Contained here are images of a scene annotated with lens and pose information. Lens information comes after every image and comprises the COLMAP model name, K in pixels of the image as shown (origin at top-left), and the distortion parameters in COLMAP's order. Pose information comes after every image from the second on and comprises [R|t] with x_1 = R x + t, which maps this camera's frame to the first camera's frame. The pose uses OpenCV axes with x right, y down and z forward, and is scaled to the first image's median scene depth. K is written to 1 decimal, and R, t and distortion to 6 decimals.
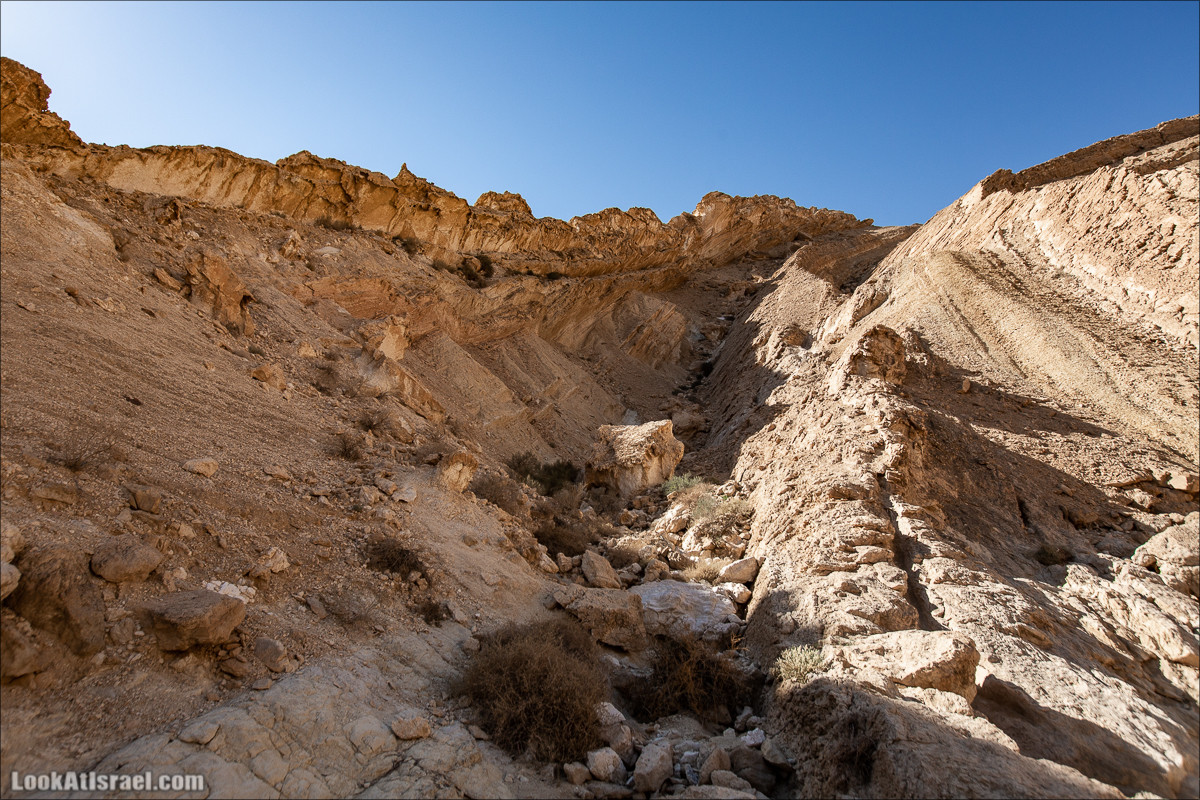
lens RADIAL K [[720.3, 0, 570.0], [0, 720.3, 391.3], [0, 0, 1]] dist [-0.000696, 0.000035]
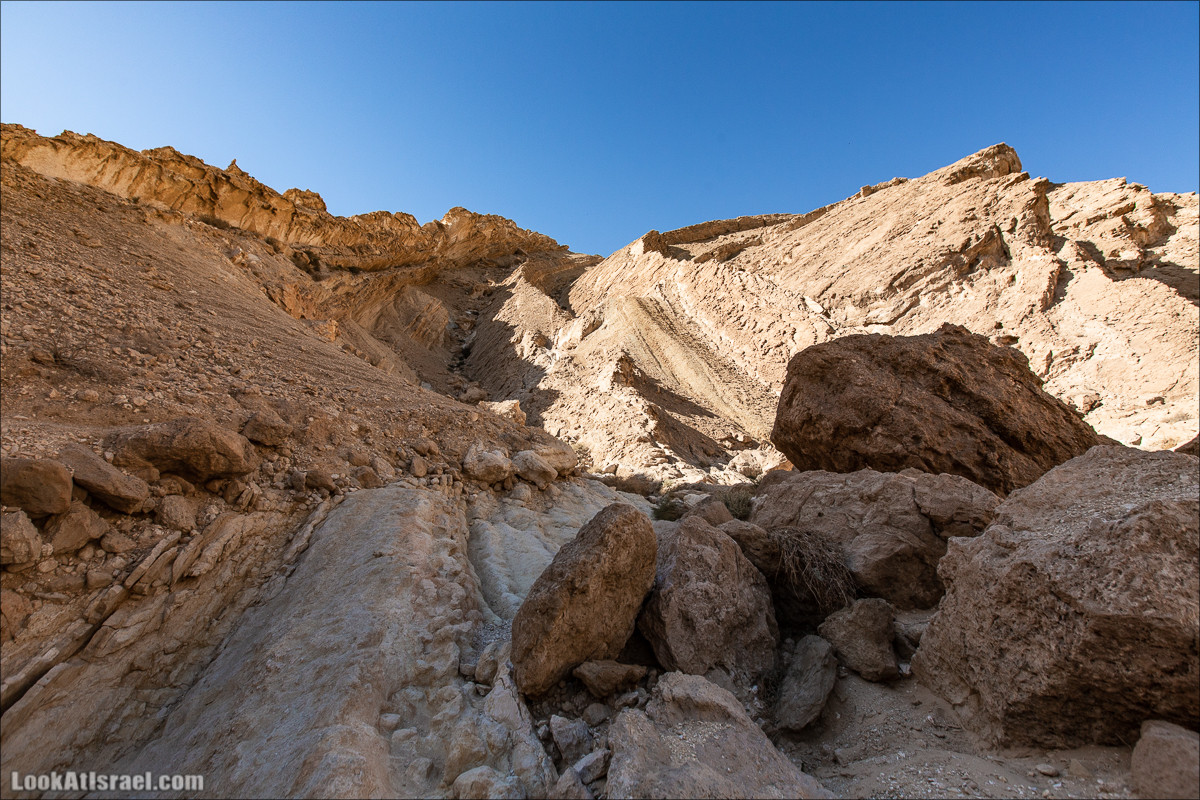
lens RADIAL K [[586.0, 0, 599.0], [0, 586.0, 394.5], [0, 0, 1]] dist [-0.015641, 0.000820]
pose [[0.886194, 0.049013, 0.460715, -0.160855], [-0.073674, 0.996644, 0.035686, -0.018201], [-0.457419, -0.065568, 0.886831, -0.170191]]
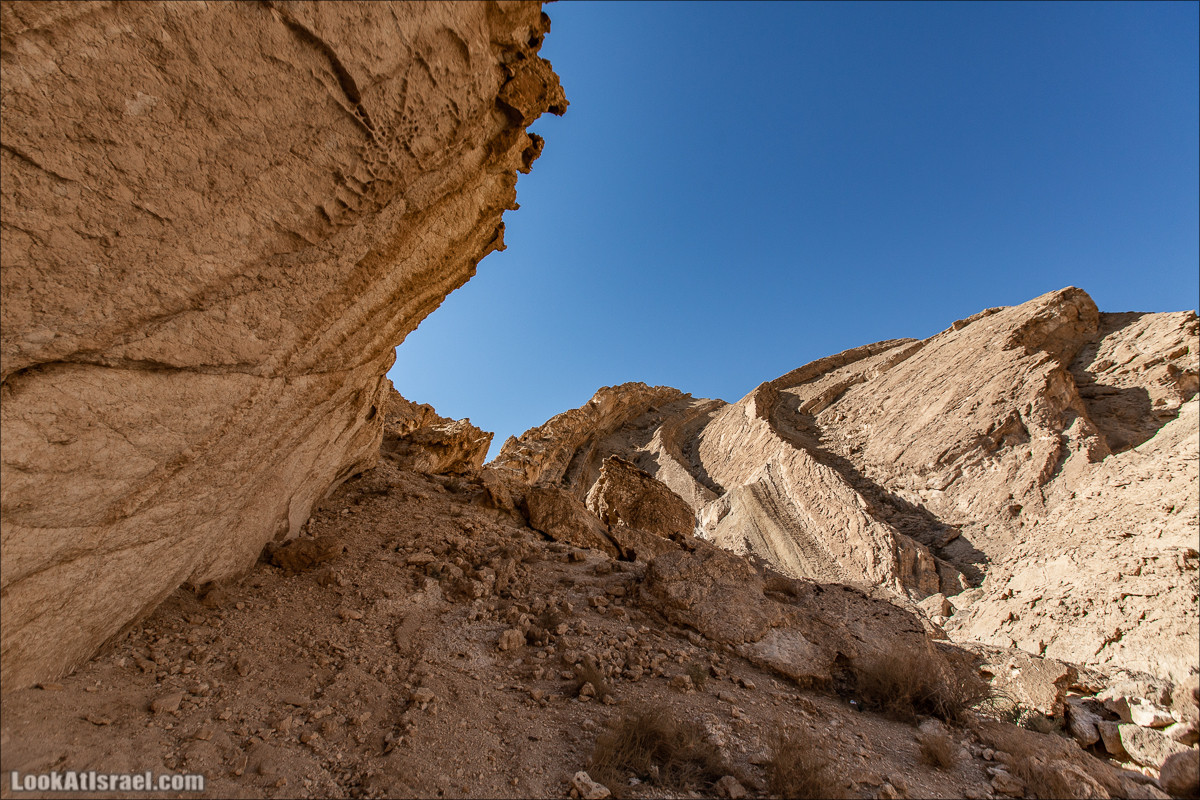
lens RADIAL K [[555.7, 0, 576.5], [0, 555.7, 389.7], [0, 0, 1]] dist [-0.002676, -0.000659]
pose [[0.978592, 0.032296, 0.203262, -0.503226], [0.004107, 0.984350, -0.176175, -0.205409], [-0.205771, 0.173238, 0.963144, -0.856187]]
